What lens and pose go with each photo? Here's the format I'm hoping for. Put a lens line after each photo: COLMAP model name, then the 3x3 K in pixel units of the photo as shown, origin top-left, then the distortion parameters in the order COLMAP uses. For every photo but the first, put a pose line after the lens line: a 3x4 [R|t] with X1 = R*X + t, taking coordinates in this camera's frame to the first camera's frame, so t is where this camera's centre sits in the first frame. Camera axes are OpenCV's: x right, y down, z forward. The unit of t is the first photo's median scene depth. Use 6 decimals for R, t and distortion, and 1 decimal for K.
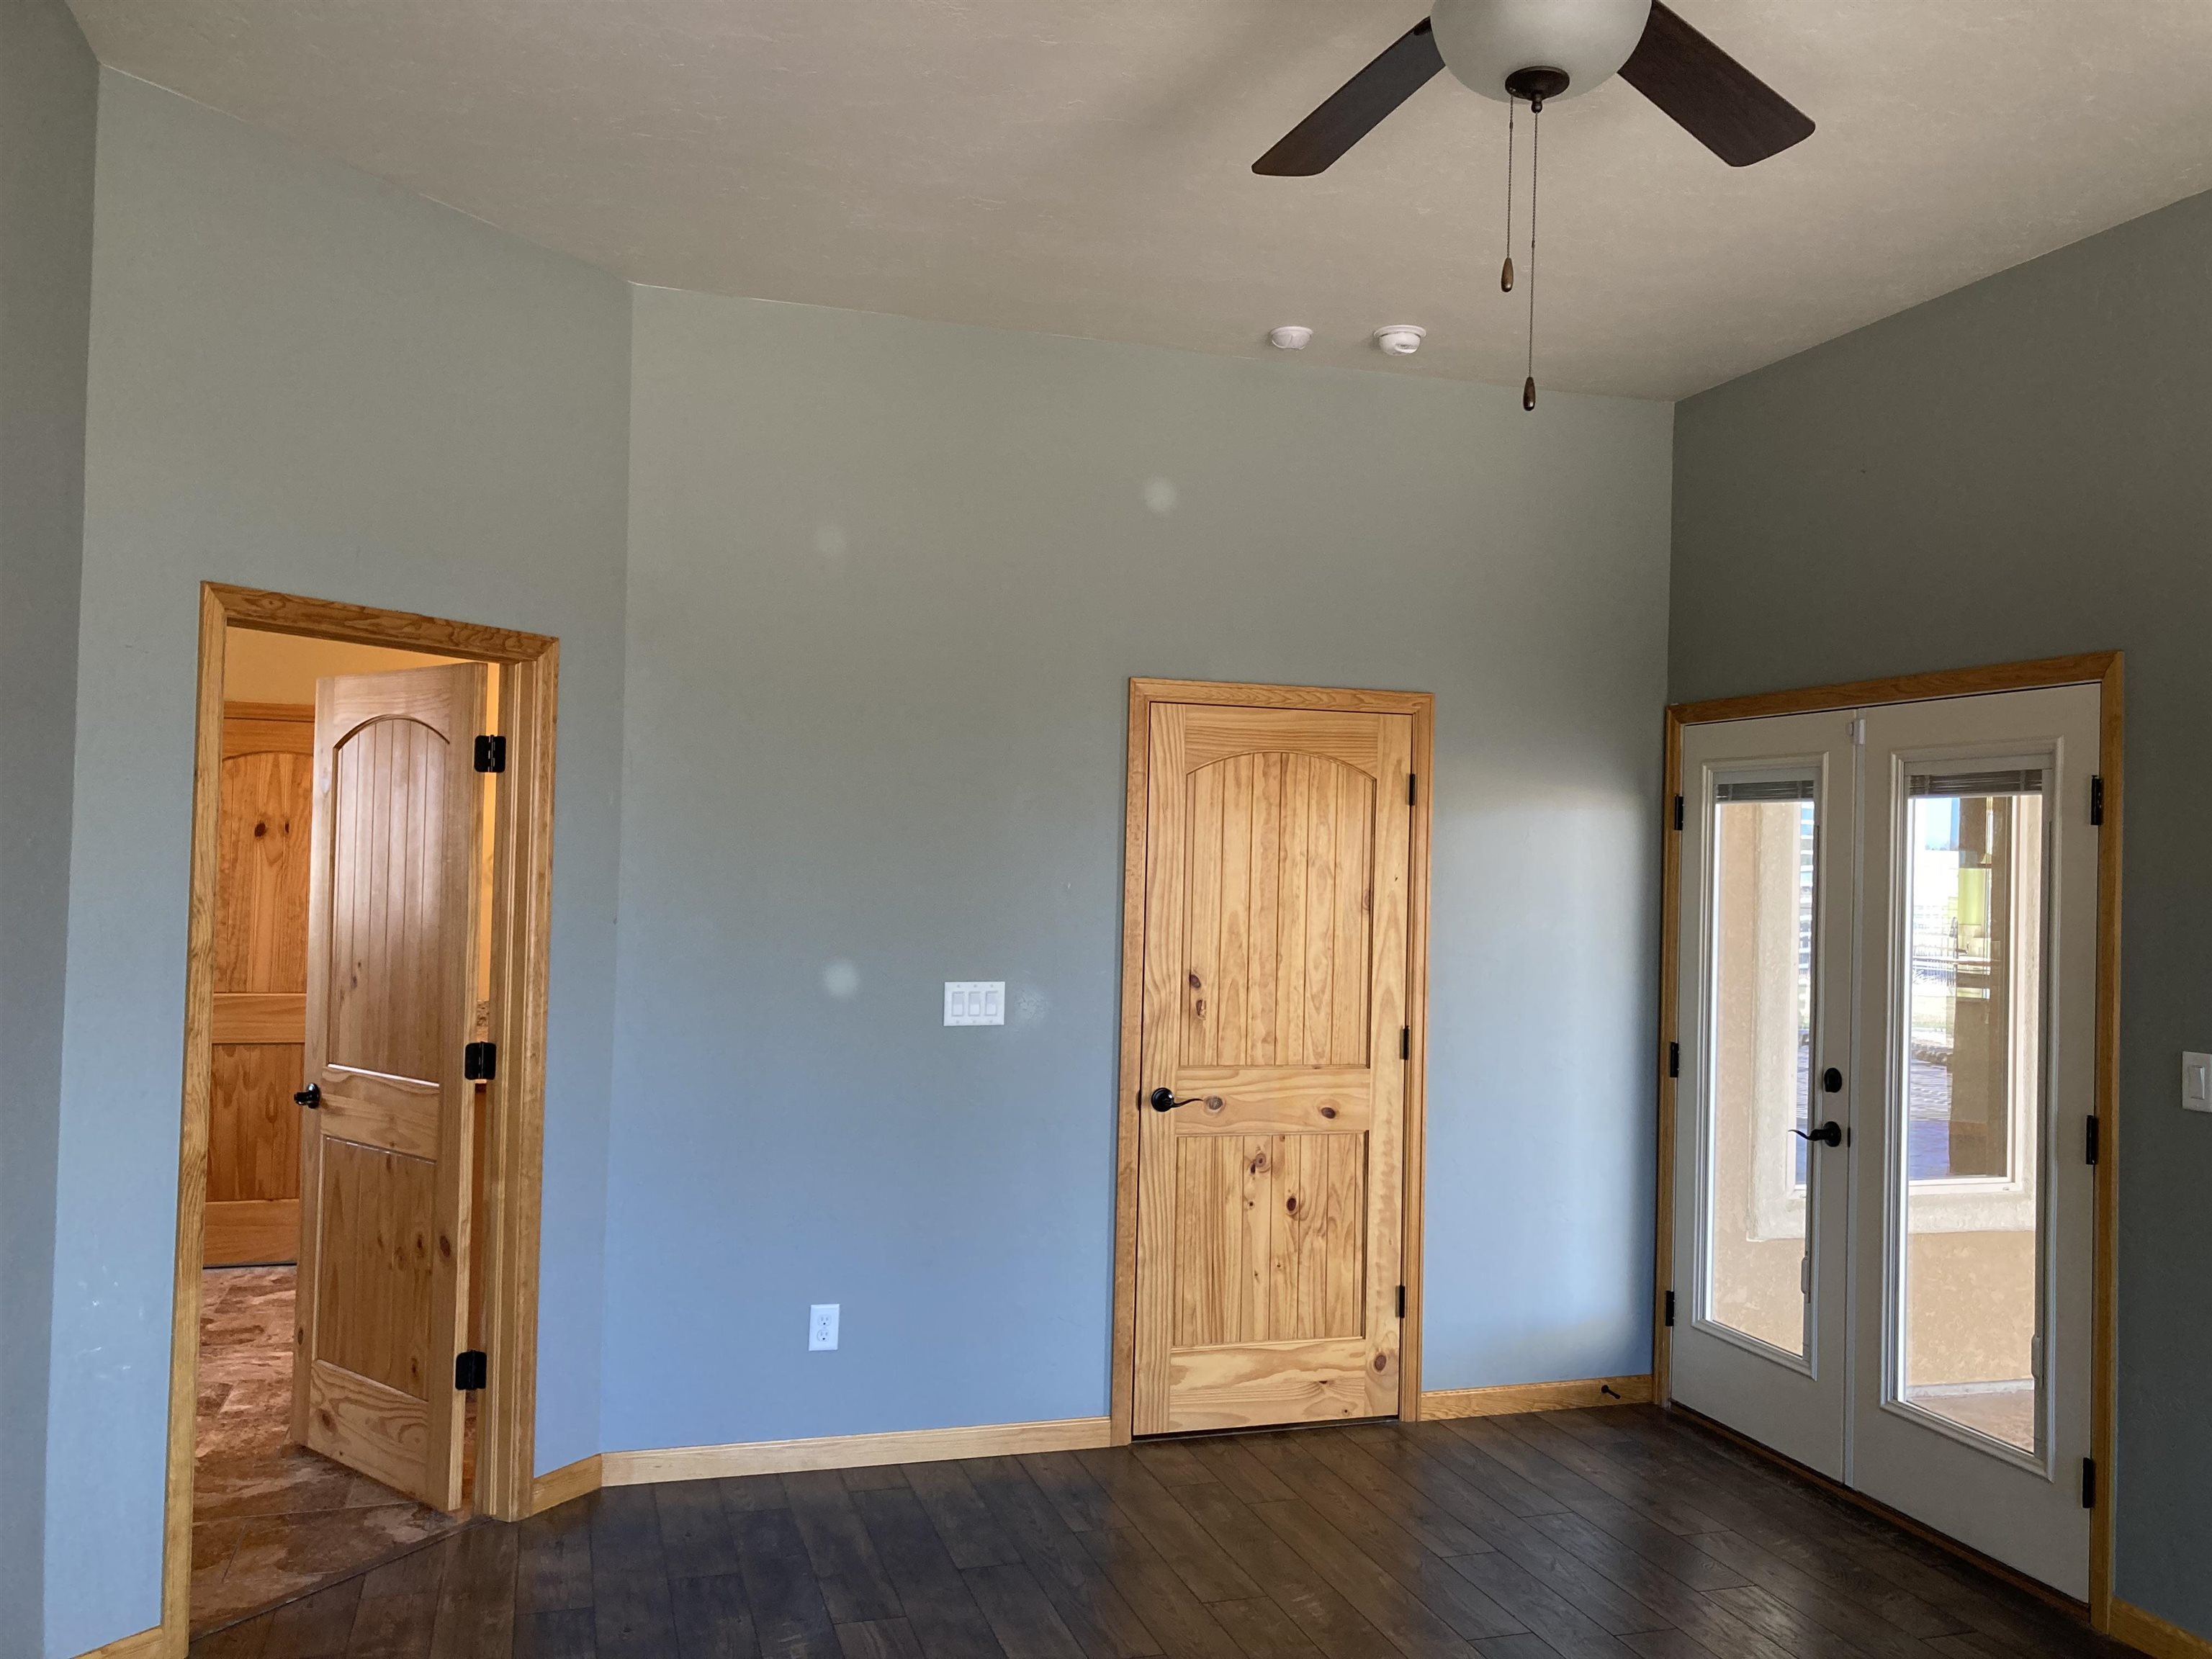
lens RADIAL K [[1848.5, 0, 1105.3], [0, 1848.5, 771.2], [0, 0, 1]] dist [0.000789, -0.009510]
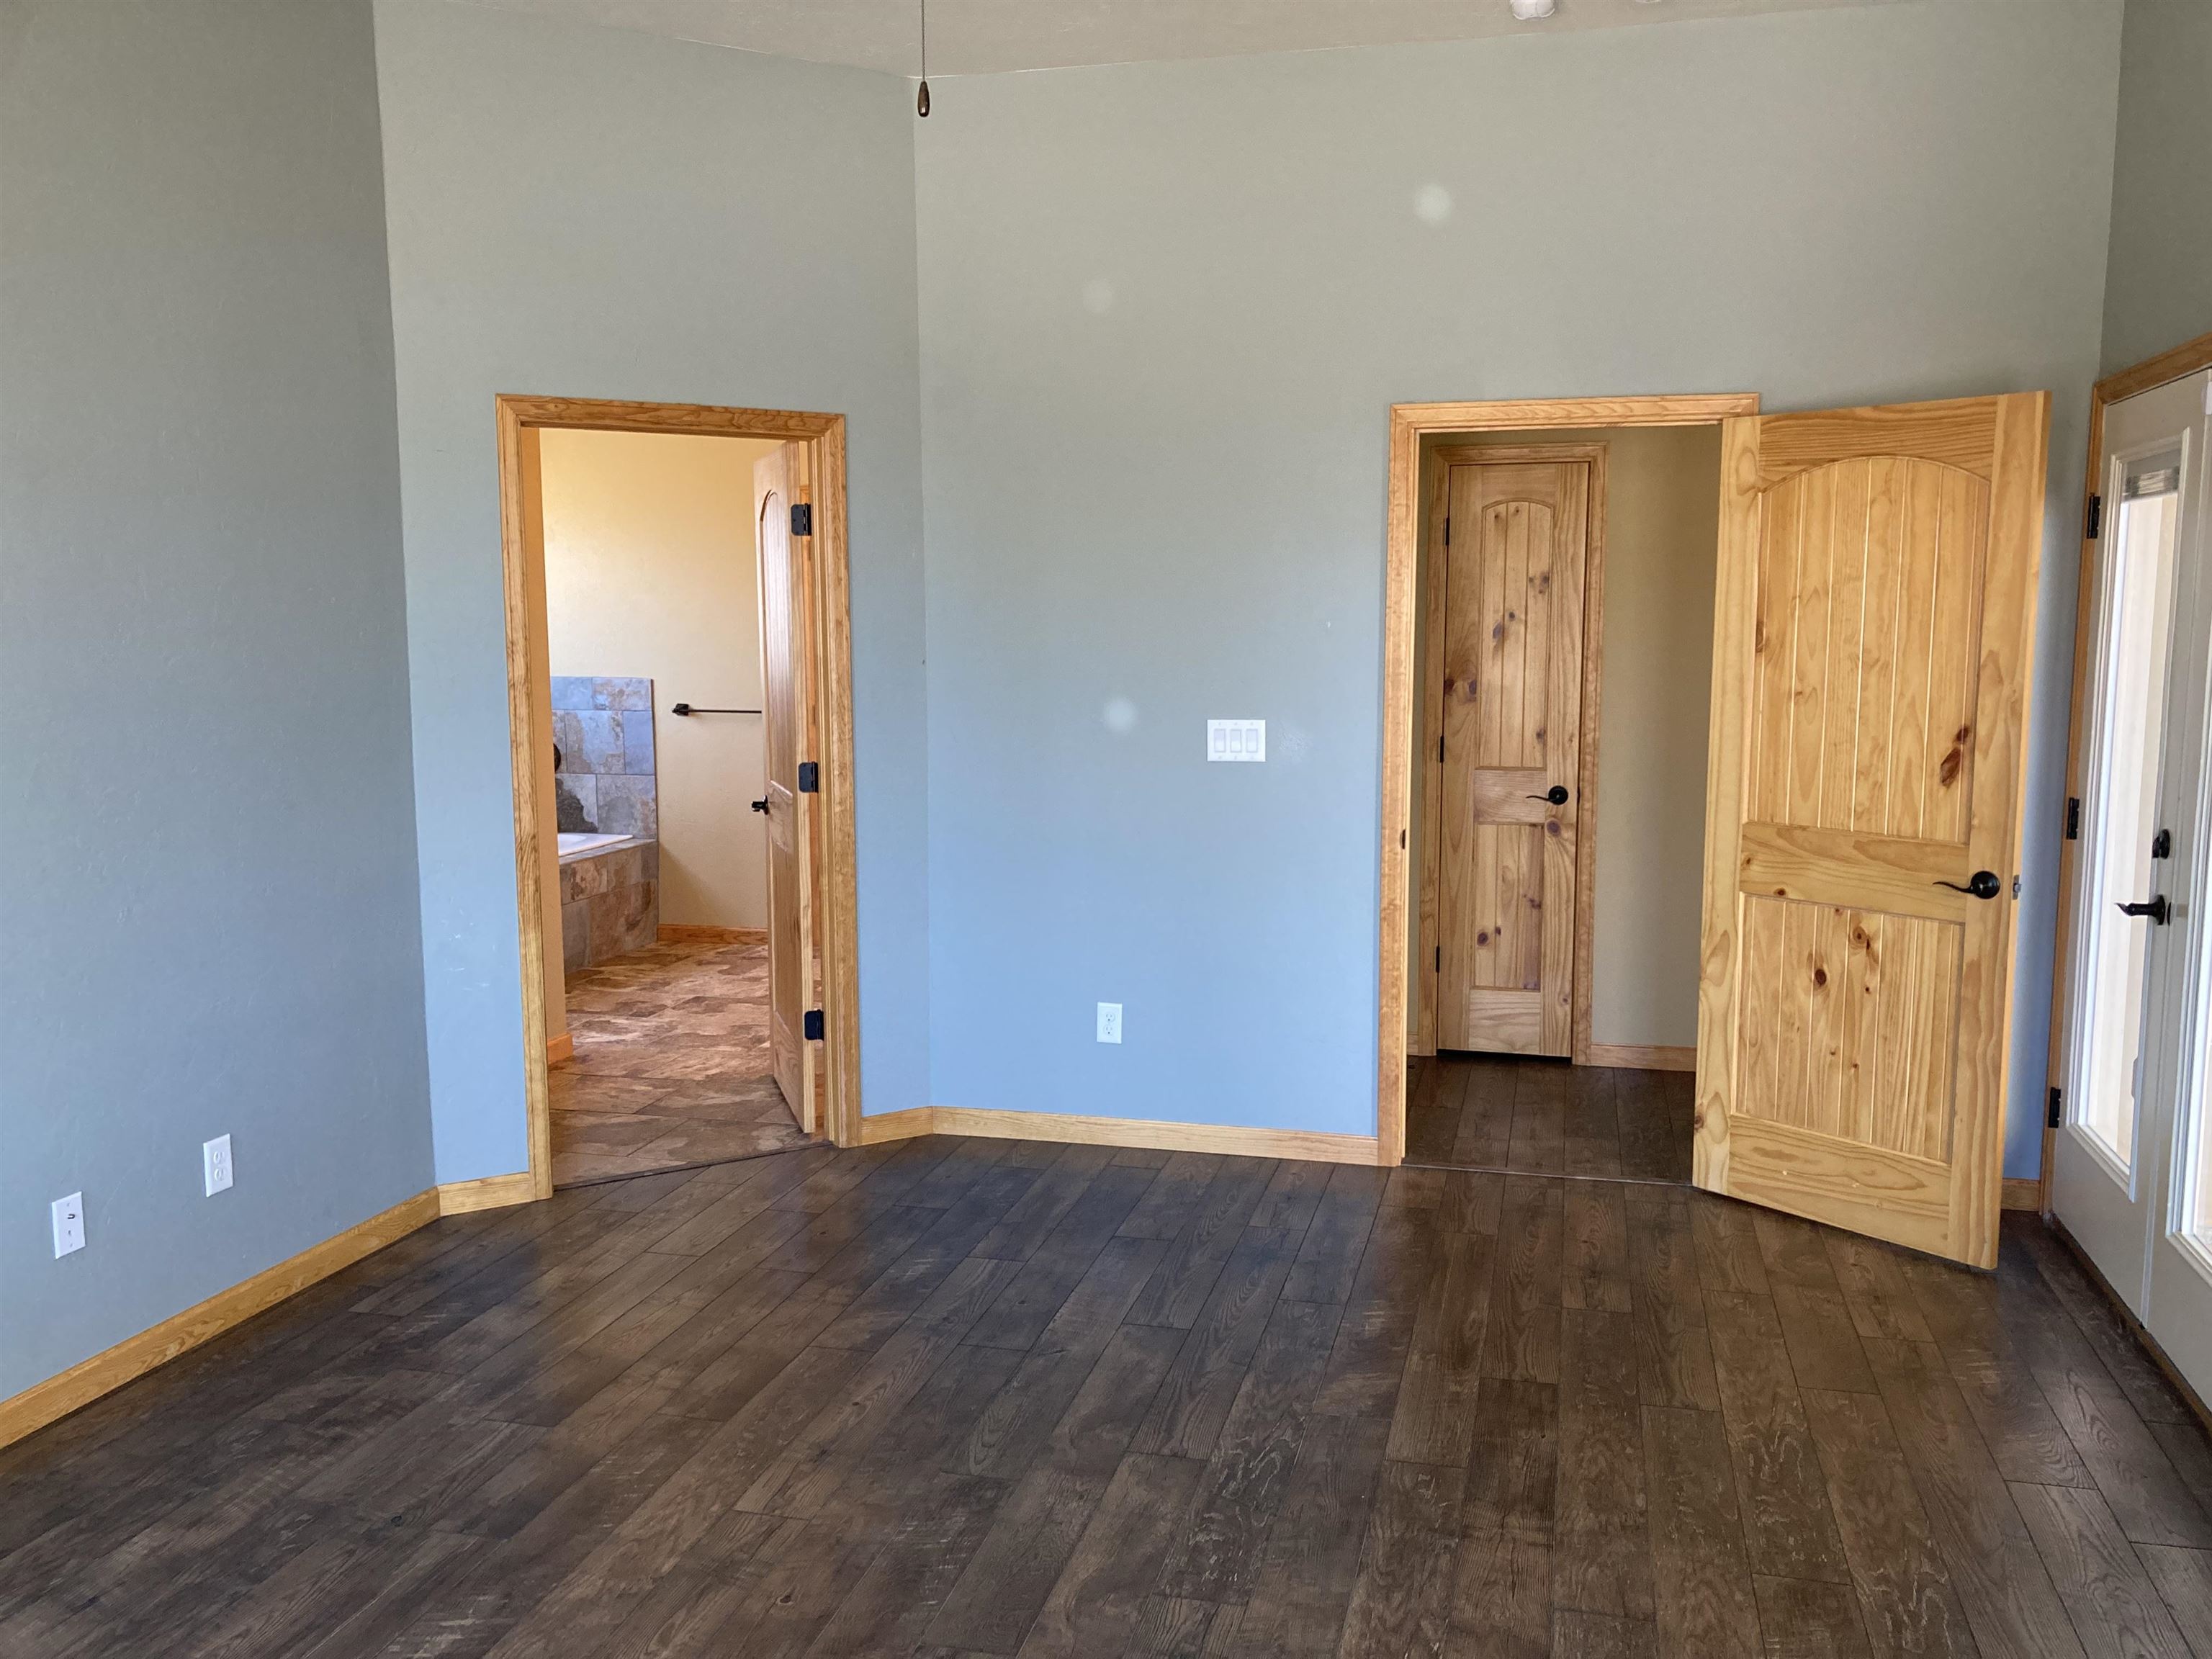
lens RADIAL K [[1813.9, 0, 1106.0], [0, 1813.9, 829.5], [0, 0, 1]] dist [-0.007792, -0.007456]
pose [[0.853675, 0.043095, -0.519020, 0.435841], [0.041313, 0.987827, 0.149972, 0.020141], [0.519165, -0.149470, 0.841502, 0.097335]]
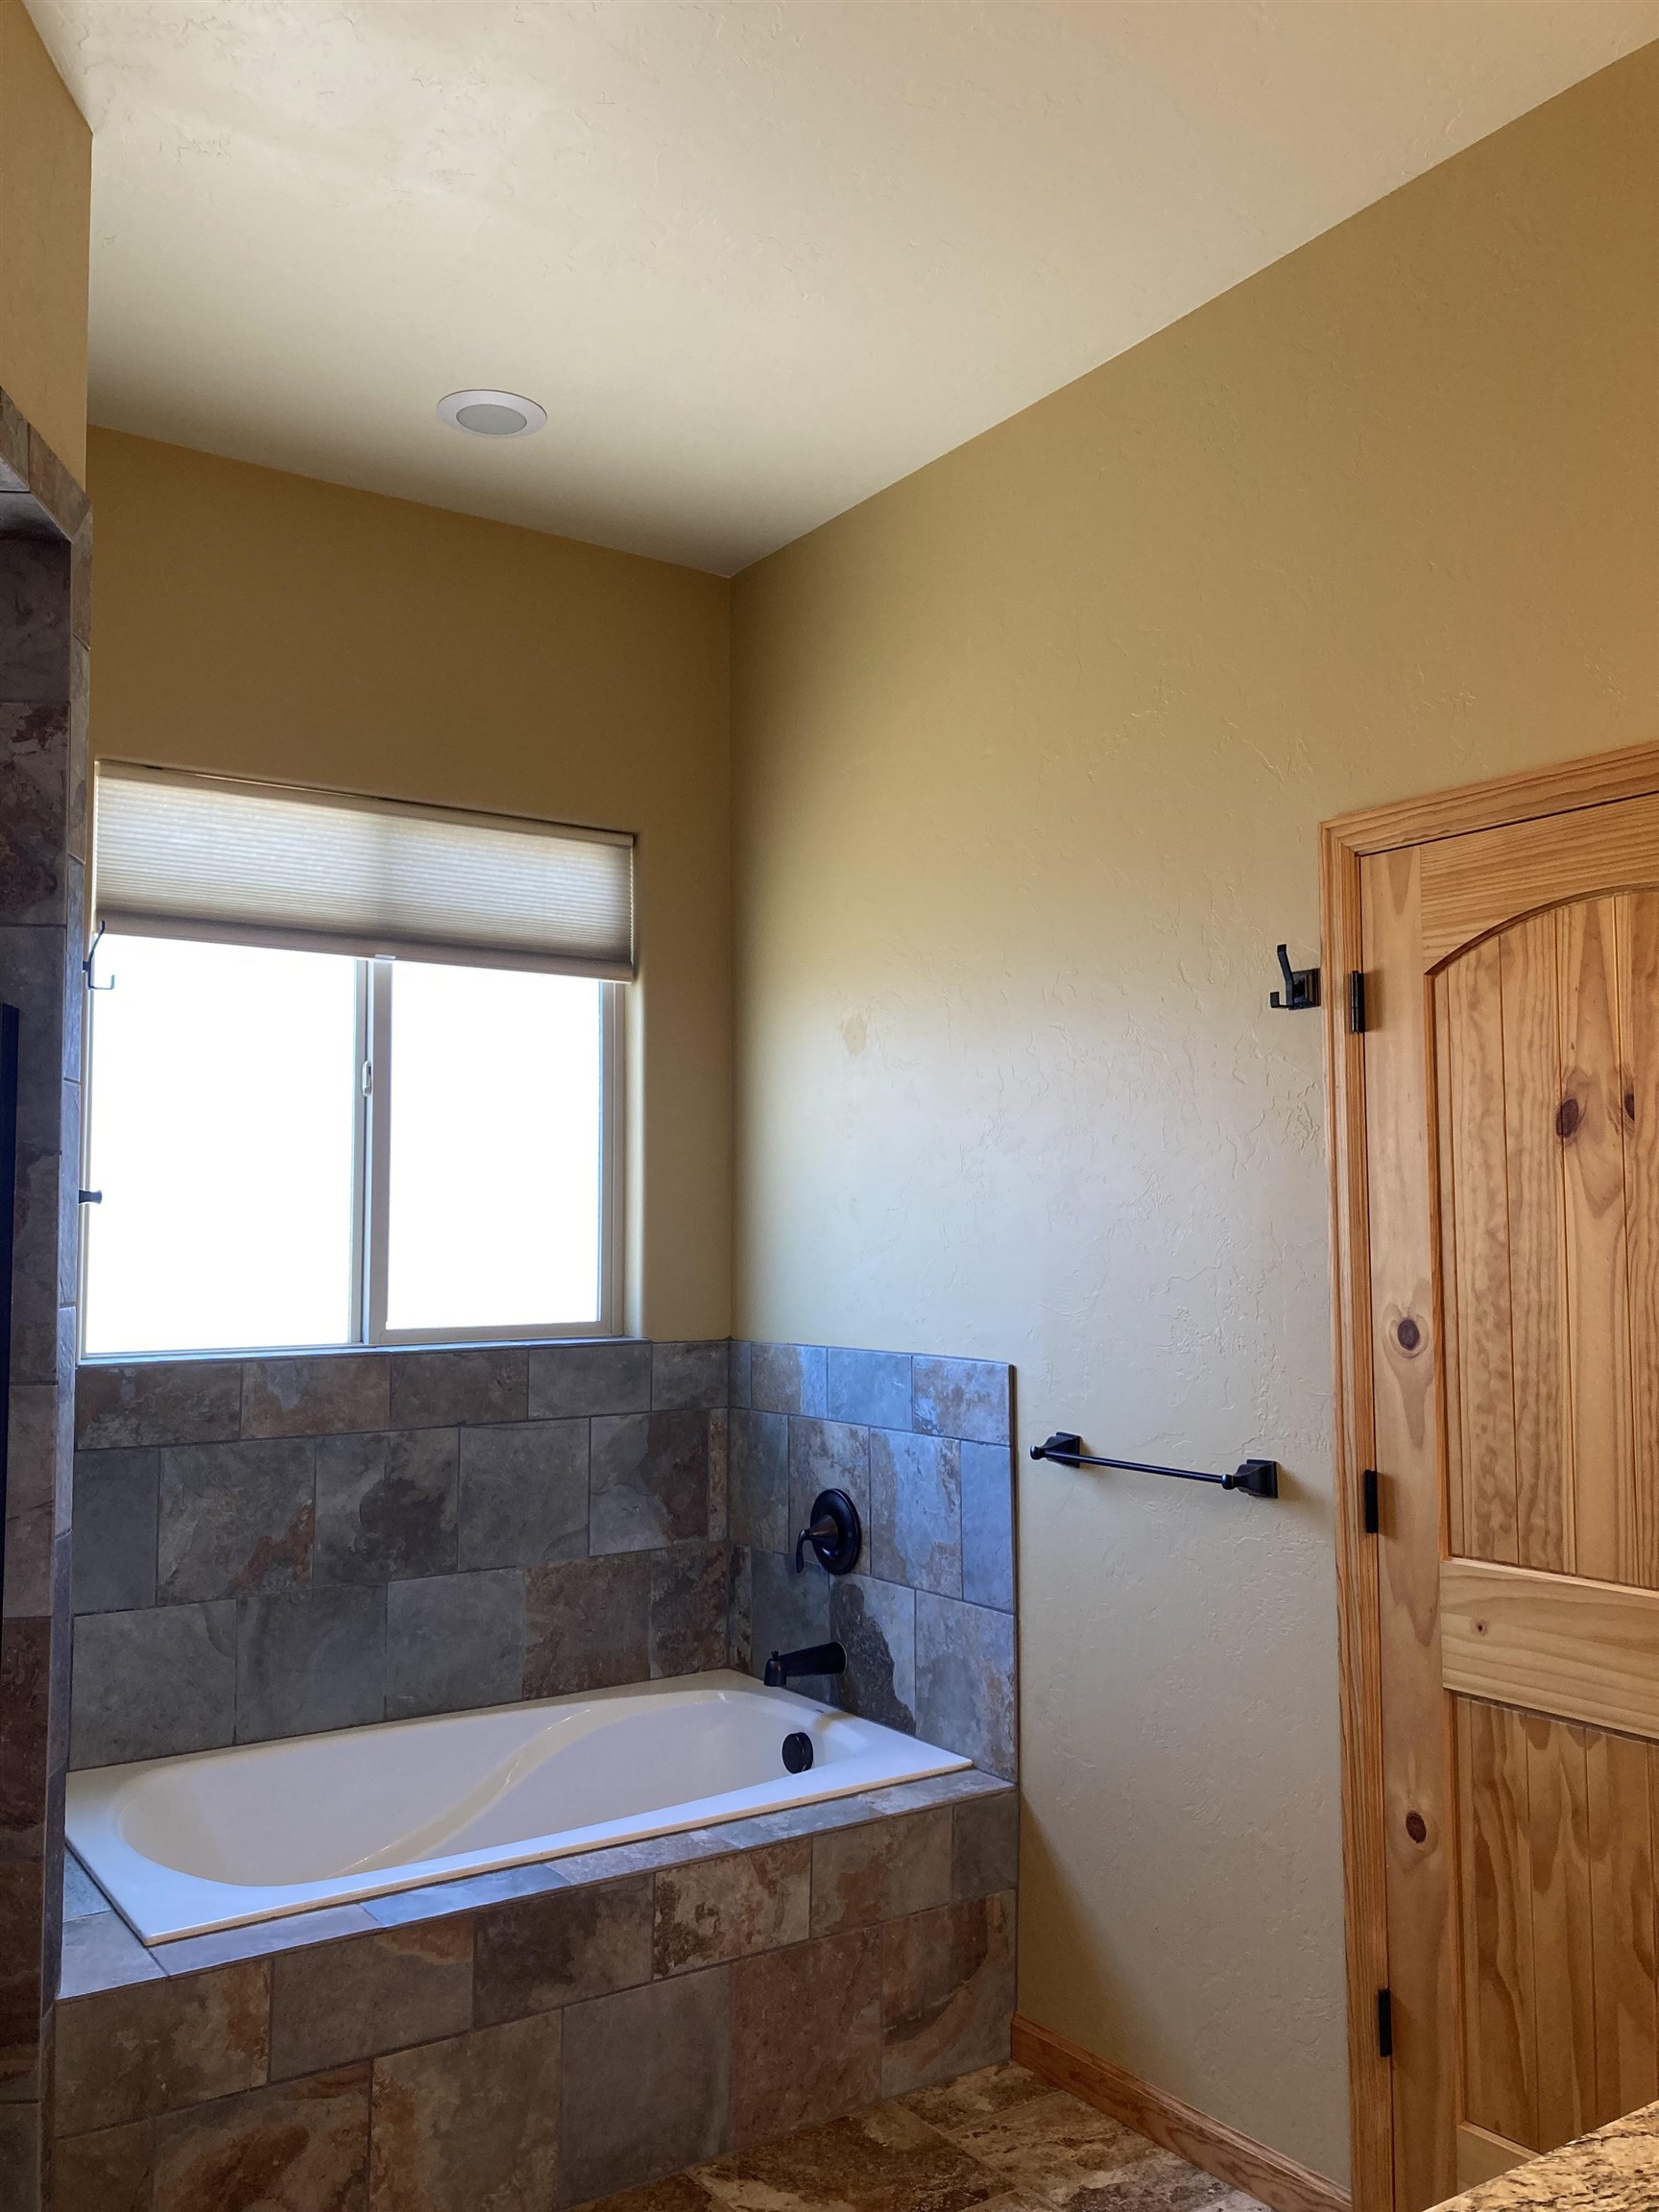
lens RADIAL K [[1813.9, 0, 829.5], [0, 1813.9, 1106.0], [0, 0, 1]] dist [-0.007792, -0.007456]
pose [[0.302112, -0.087657, -0.949234, -0.256817], [0.051760, 0.995803, -0.075483, 0.074596], [0.951866, -0.026328, 0.305381, 1.162312]]
